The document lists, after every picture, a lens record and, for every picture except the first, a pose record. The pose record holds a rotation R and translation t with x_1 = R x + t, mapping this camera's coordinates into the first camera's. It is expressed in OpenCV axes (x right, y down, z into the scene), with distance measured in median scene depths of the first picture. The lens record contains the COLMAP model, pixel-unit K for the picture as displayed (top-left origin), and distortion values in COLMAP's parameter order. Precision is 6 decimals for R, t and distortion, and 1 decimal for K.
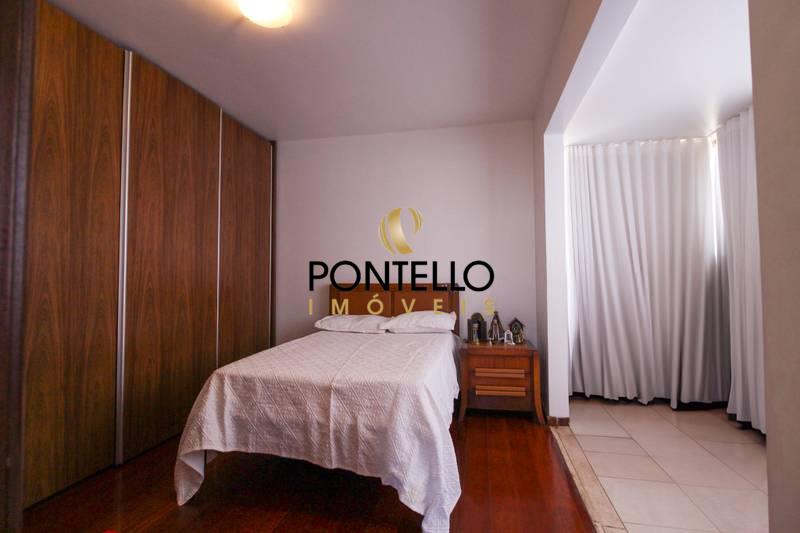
lens RADIAL K [[367.4, 0, 398.0], [0, 367.4, 260.5], [0, 0, 1]] dist [-0.004624, -0.001460]
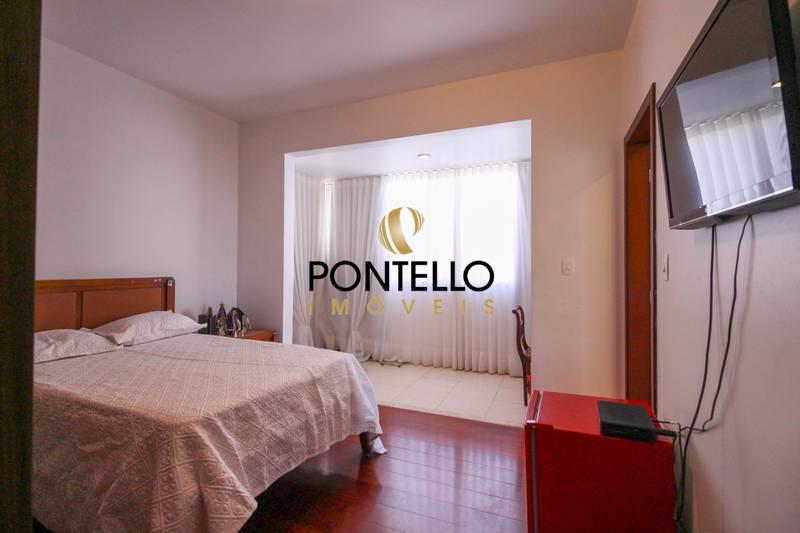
lens RADIAL K [[367.4, 0, 401.5], [0, 367.4, 265.9], [0, 0, 1]] dist [-0.004624, -0.001460]
pose [[0.217099, 0.003037, 0.976145, -1.131383], [-0.041629, 0.999114, 0.006150, 0.012580], [-0.975261, -0.041971, 0.217033, 0.551667]]
